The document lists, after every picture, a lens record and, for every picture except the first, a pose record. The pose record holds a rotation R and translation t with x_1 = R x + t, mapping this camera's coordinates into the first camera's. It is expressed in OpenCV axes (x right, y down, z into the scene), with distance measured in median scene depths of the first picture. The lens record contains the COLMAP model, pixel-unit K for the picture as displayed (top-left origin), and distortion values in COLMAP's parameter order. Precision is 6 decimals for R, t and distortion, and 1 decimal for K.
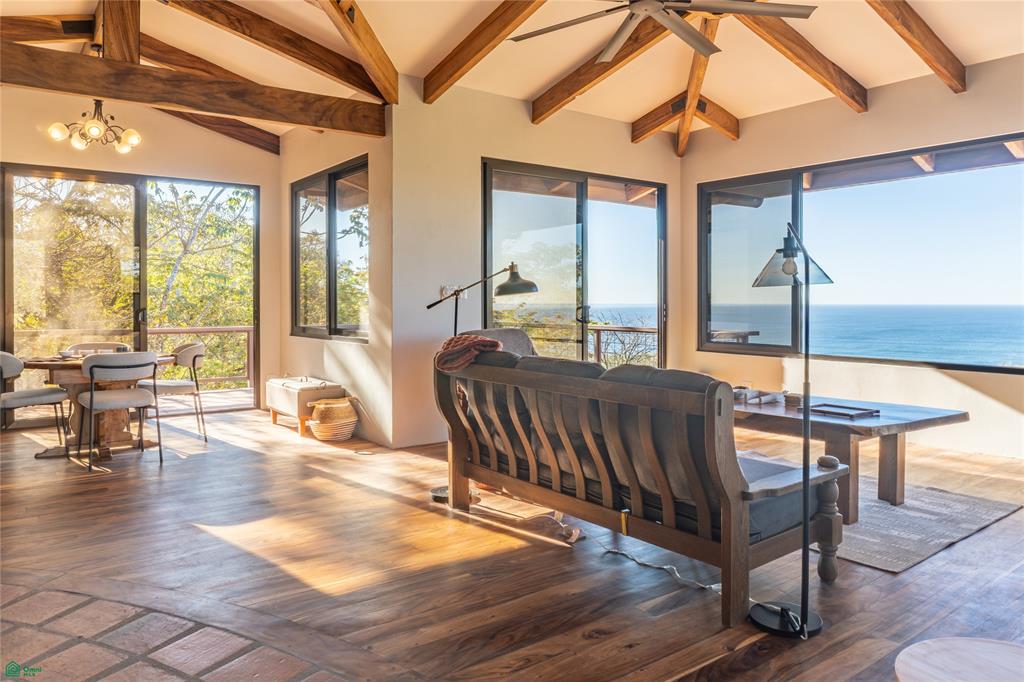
lens RADIAL K [[709.5, 0, 517.8], [0, 709.5, 304.6], [0, 0, 1]] dist [-0.023521, -0.000037]
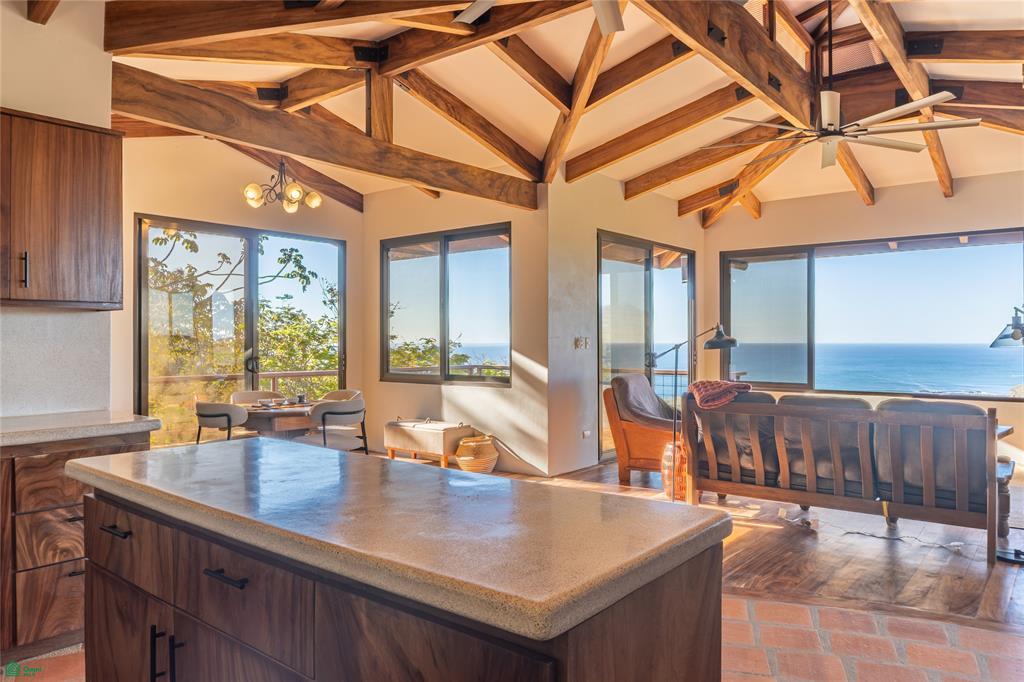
lens RADIAL K [[701.8, 0, 512.0], [0, 701.8, 341.0], [0, 0, 1]] dist [-0.008191, -0.001946]
pose [[0.969610, -0.000991, 0.244655, -0.523009], [0.002144, 0.999988, -0.004444, -0.016623], [-0.244647, 0.004833, 0.969600, -0.113849]]
